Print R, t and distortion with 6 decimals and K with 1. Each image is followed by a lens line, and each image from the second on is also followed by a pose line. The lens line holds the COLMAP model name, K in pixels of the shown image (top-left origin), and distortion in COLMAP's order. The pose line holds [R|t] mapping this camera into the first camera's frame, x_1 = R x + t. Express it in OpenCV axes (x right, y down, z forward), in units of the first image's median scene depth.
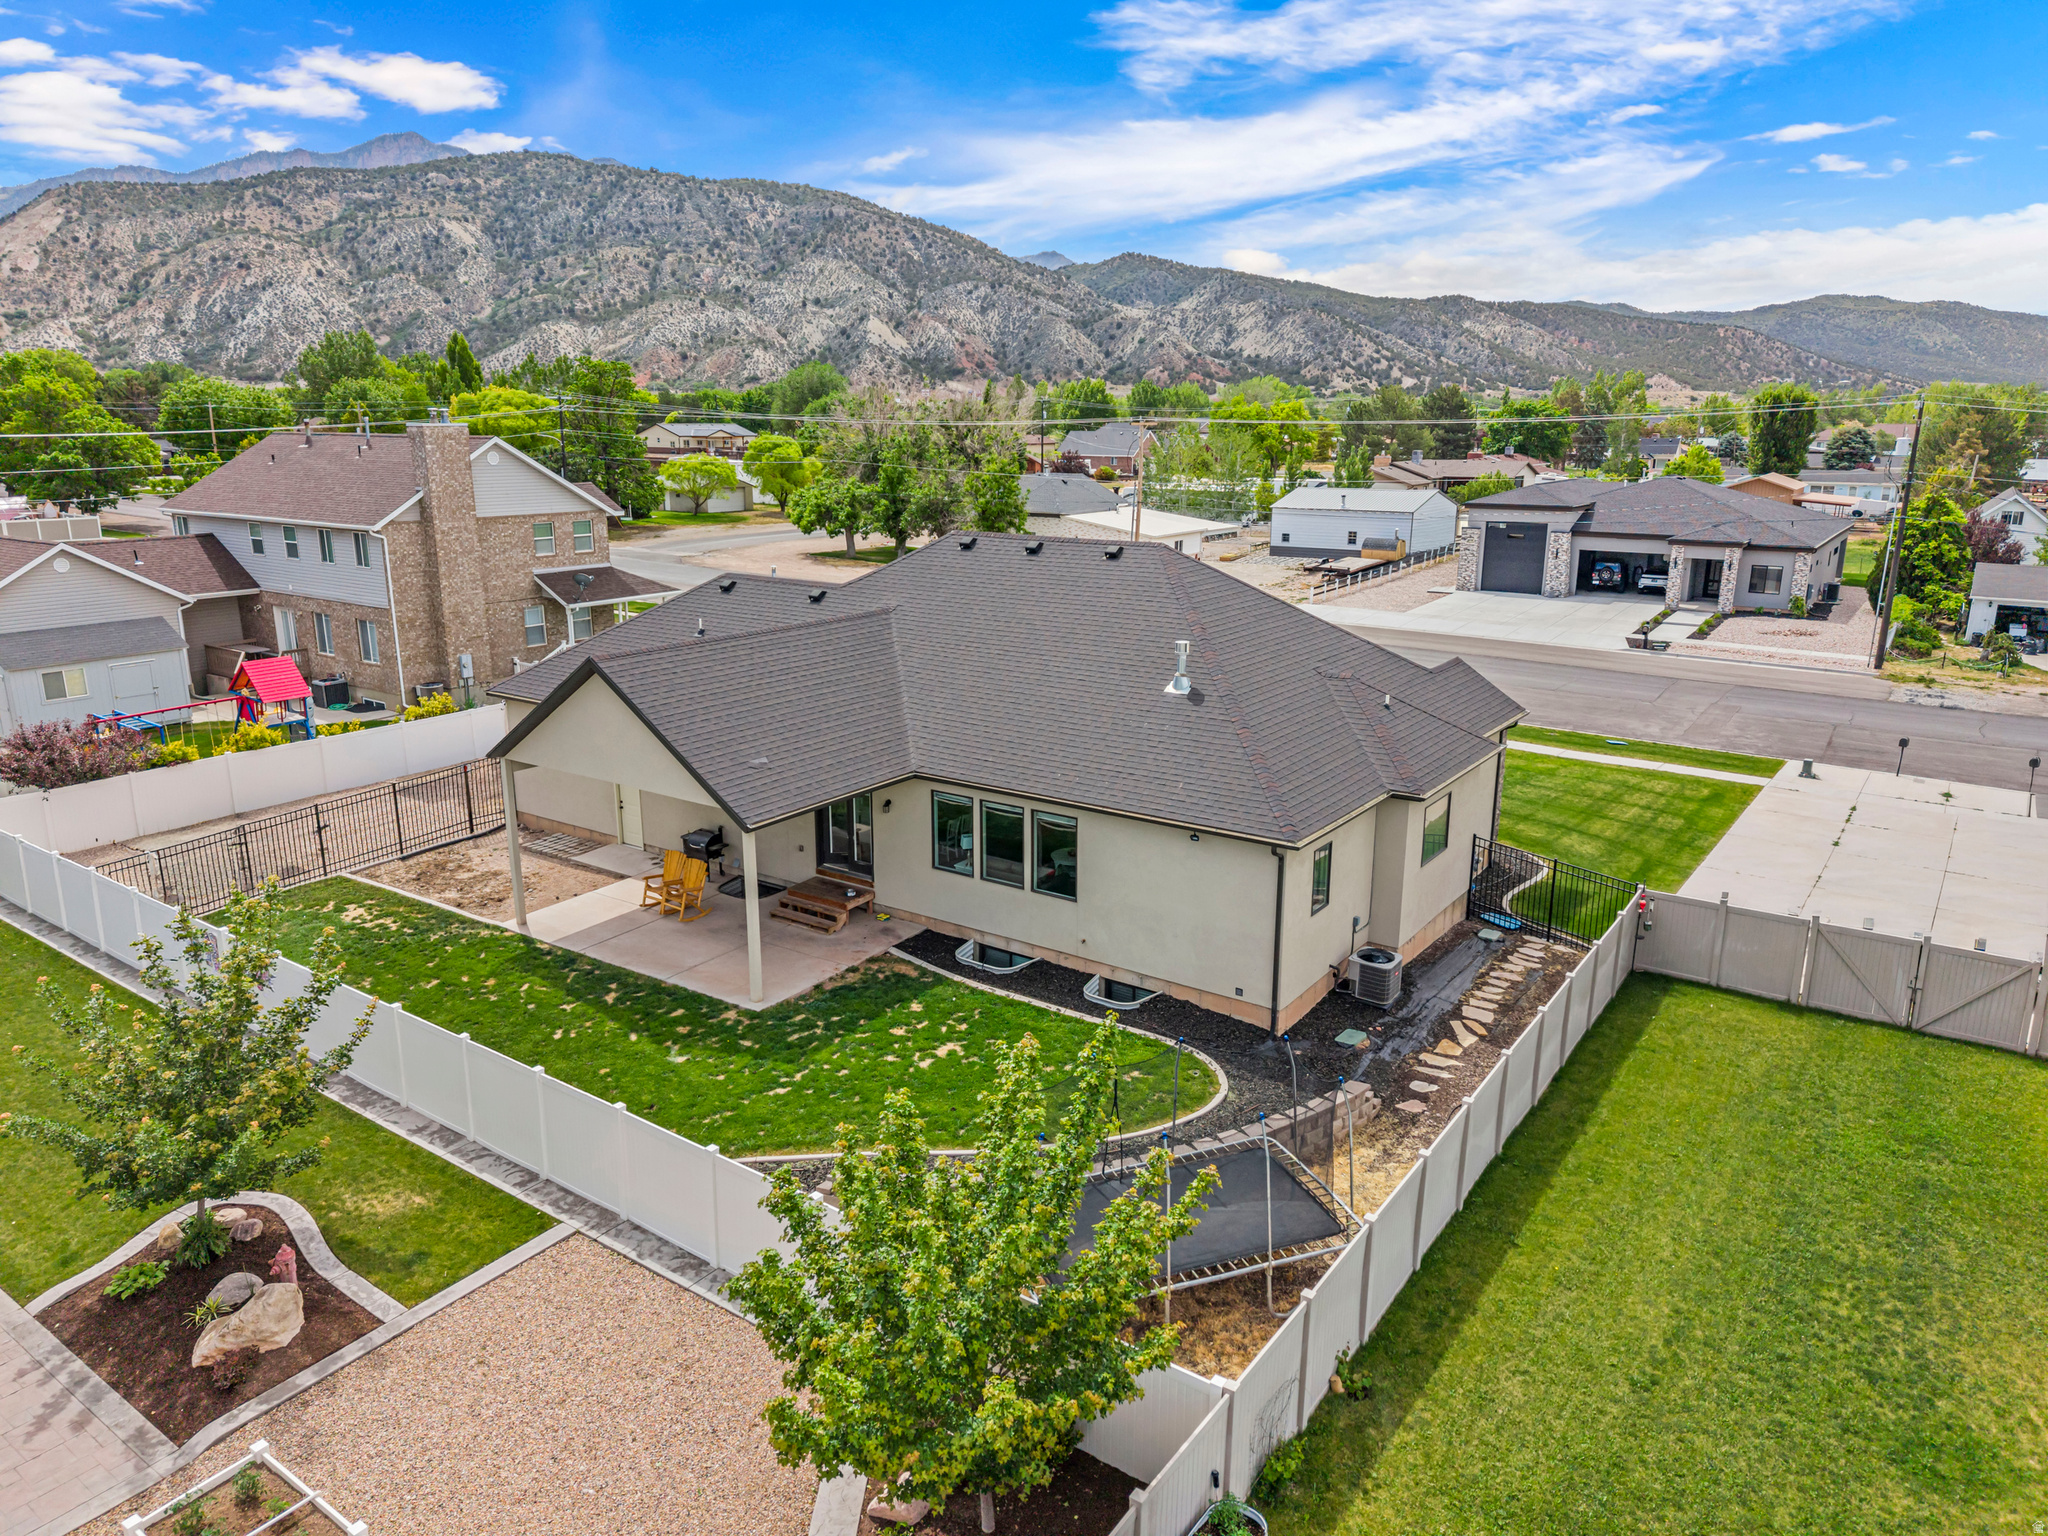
lens RADIAL K [[1364.0, 0, 1021.2], [0, 1364.0, 767.6], [0, 0, 1]] dist [0.029657, -0.028755]
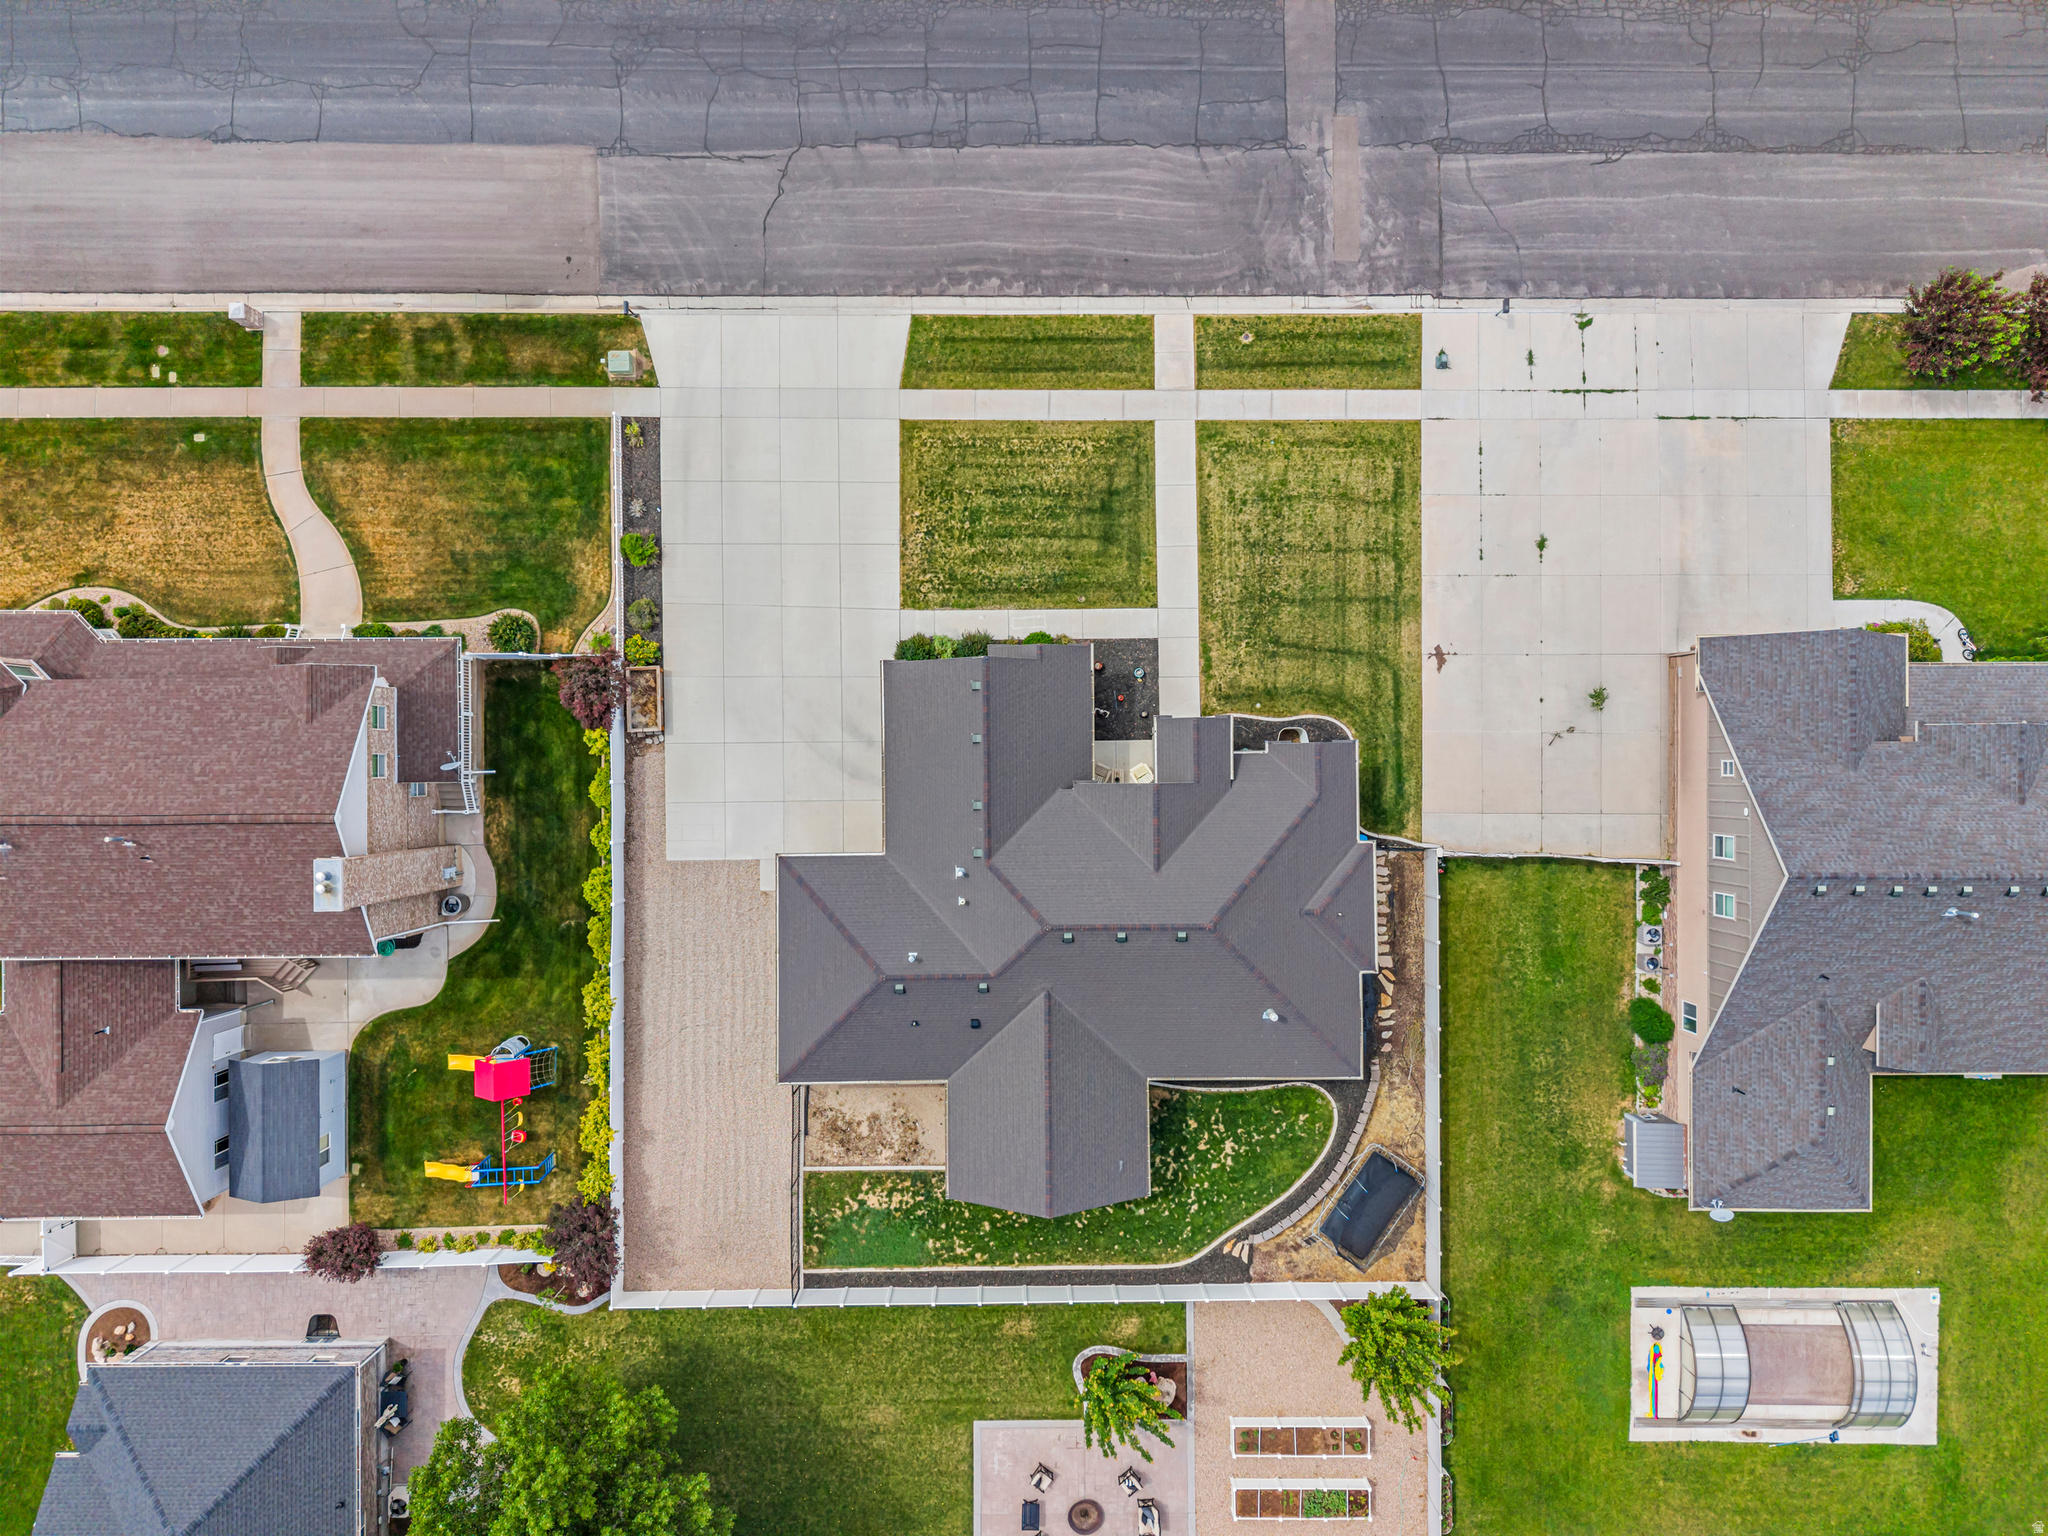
lens RADIAL K [[1364.0, 0, 1024.9], [0, 1364.0, 765.4], [0, 0, 1]] dist [0.029657, -0.028755]
pose [[0.809945, -0.586491, -0.004219, 0.056303], [0.151497, 0.202257, 0.967544, -2.178618], [-0.566603, -0.784296, 0.252668, 1.044434]]
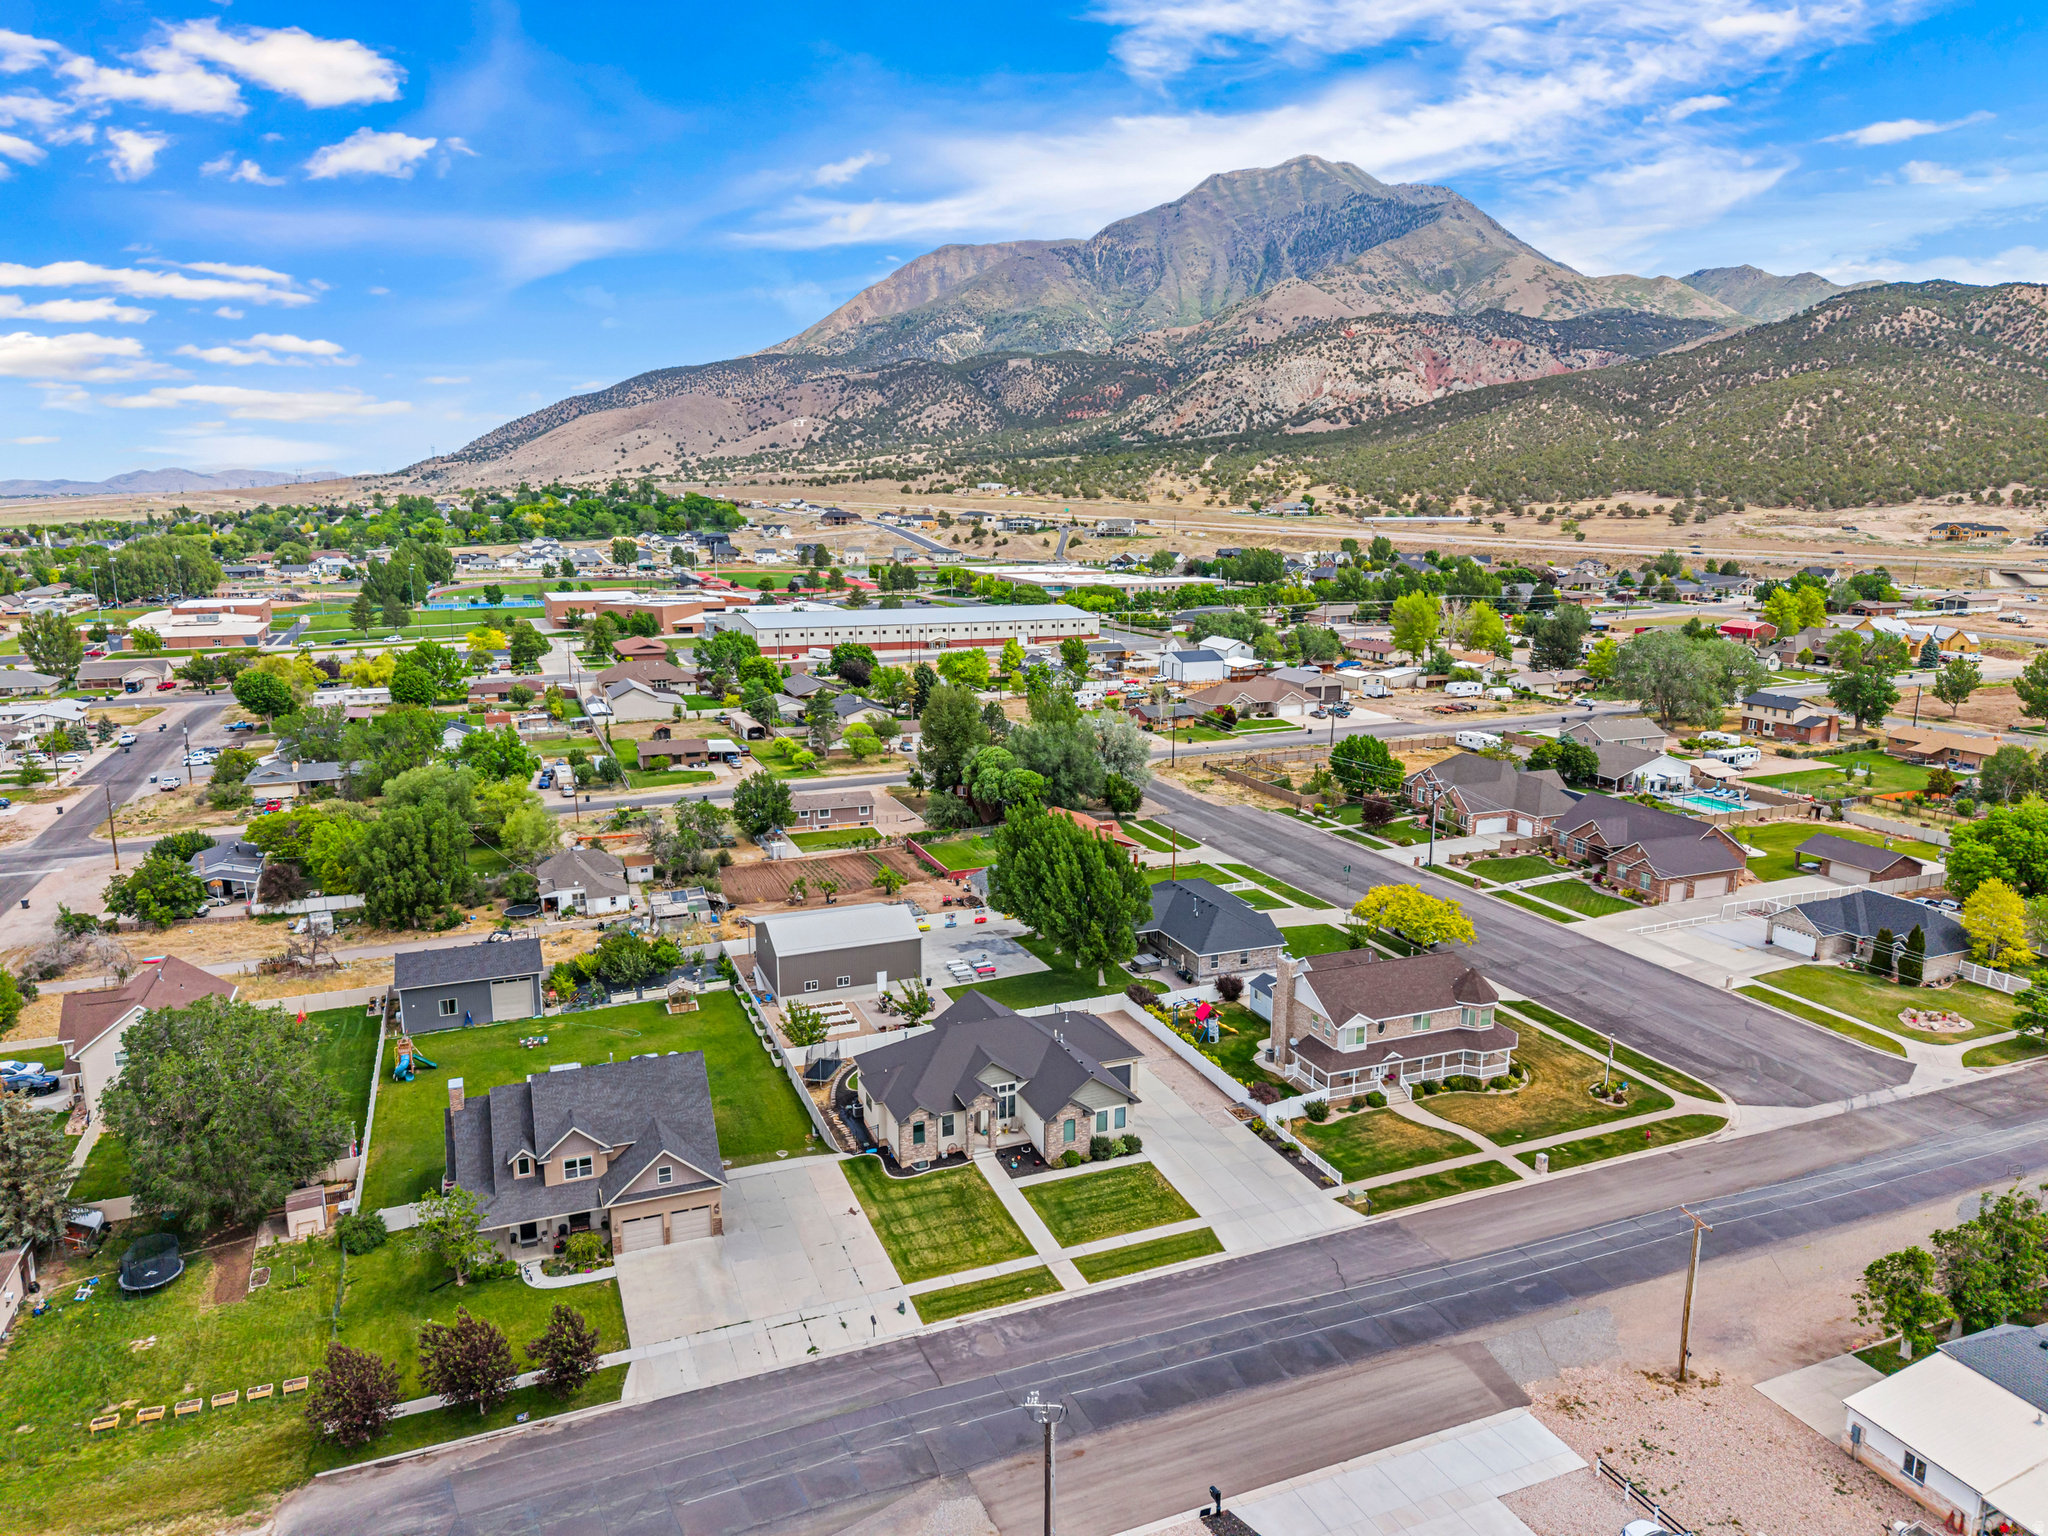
lens RADIAL K [[1364.0, 0, 1022.5], [0, 1364.0, 772.3], [0, 0, 1]] dist [0.029657, -0.028755]
pose [[-0.536263, 0.167006, -0.827364, 3.462238], [-0.222187, 0.917726, 0.329258, -2.424911], [0.814281, 0.360399, -0.455037, 3.083866]]
